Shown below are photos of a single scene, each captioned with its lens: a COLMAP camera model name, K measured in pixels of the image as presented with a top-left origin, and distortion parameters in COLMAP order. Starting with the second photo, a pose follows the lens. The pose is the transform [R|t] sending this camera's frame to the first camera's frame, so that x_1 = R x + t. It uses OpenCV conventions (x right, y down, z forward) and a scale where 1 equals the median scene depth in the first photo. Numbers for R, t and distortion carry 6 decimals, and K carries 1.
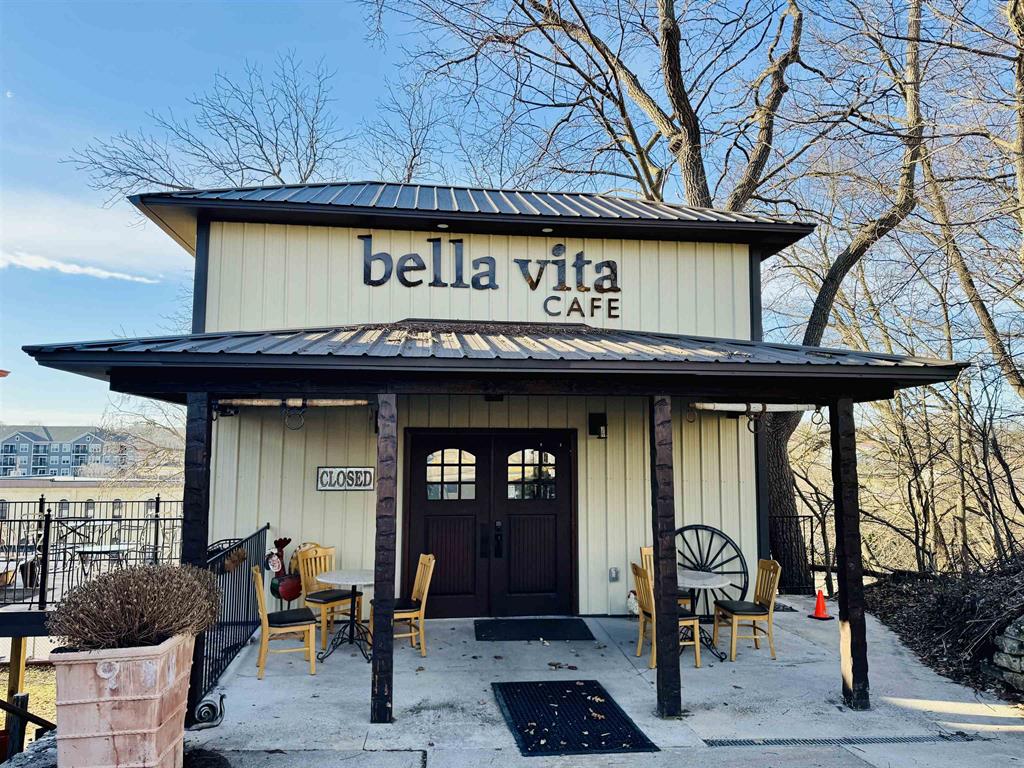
lens RADIAL K [[701.0, 0, 512.0], [0, 701.0, 384.0], [0, 0, 1]] dist [0.150620, -0.177191]
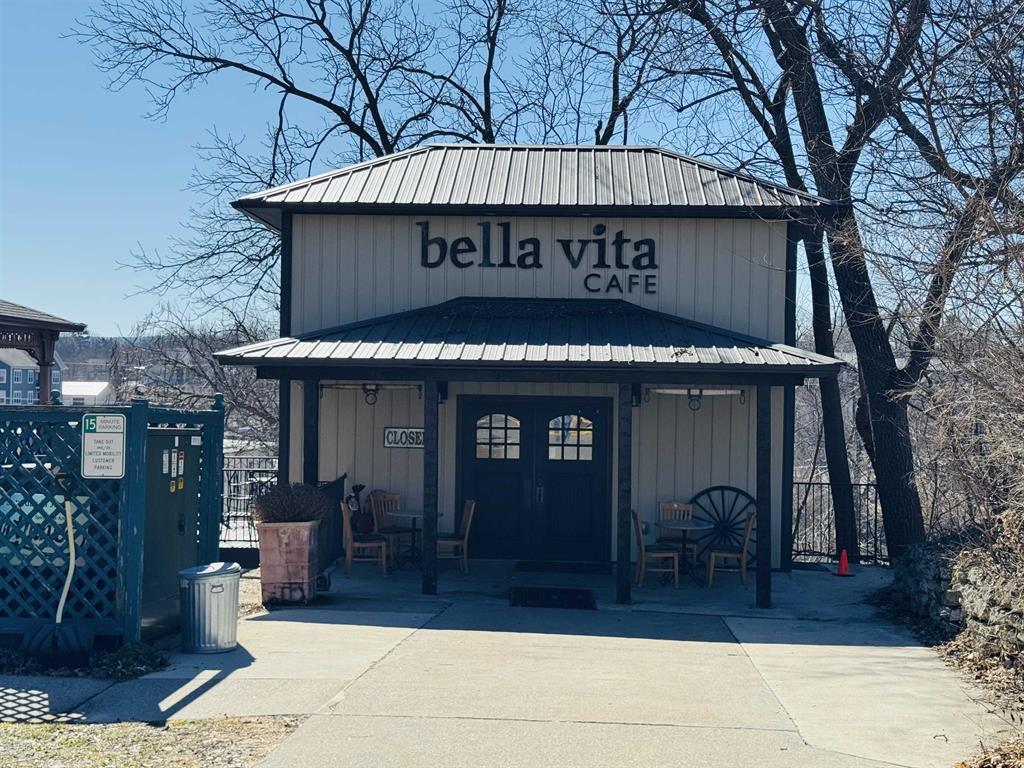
lens RADIAL K [[1420.2, 0, 512.0], [0, 1420.2, 384.0], [0, 0, 1]] dist [0.116260, -0.062885]
pose [[0.985349, 0.012721, -0.170077, 0.310460], [0.003172, 0.995675, 0.092850, -0.160550], [0.170523, -0.092029, 0.981047, -1.178019]]
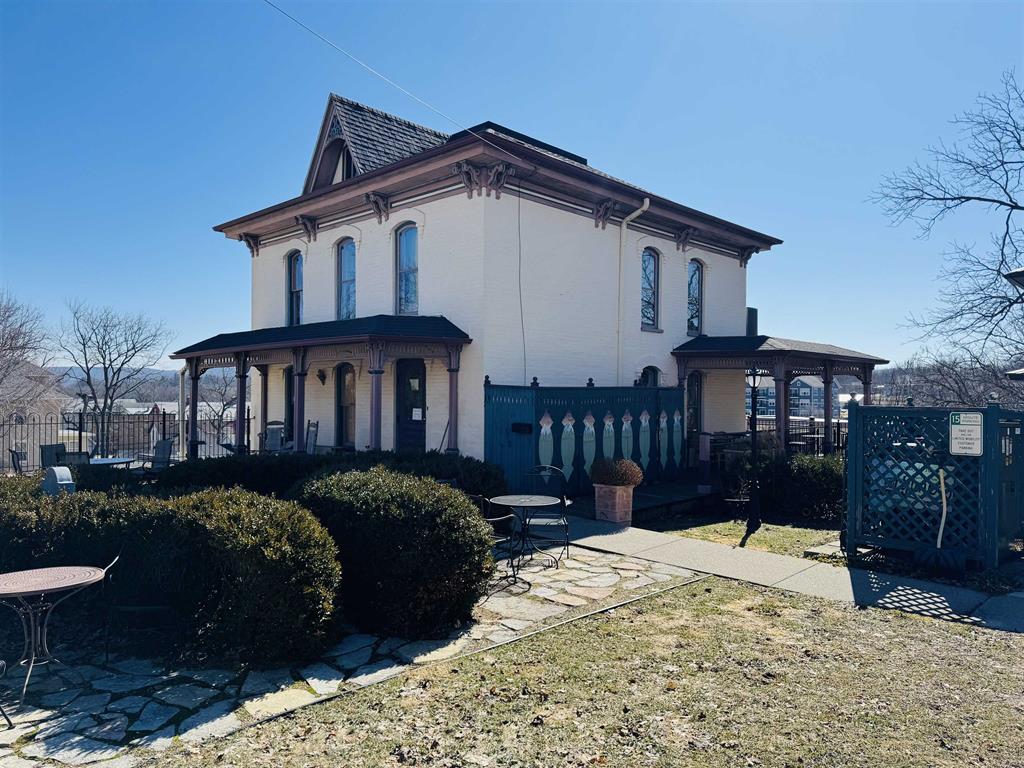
lens RADIAL K [[701.0, 0, 512.0], [0, 701.0, 384.0], [0, 0, 1]] dist [0.150620, -0.177191]
pose [[0.621861, -0.008579, -0.783080, 0.126403], [0.073209, 0.996198, 0.047222, -0.145764], [0.779698, -0.086694, 0.620125, -1.069108]]
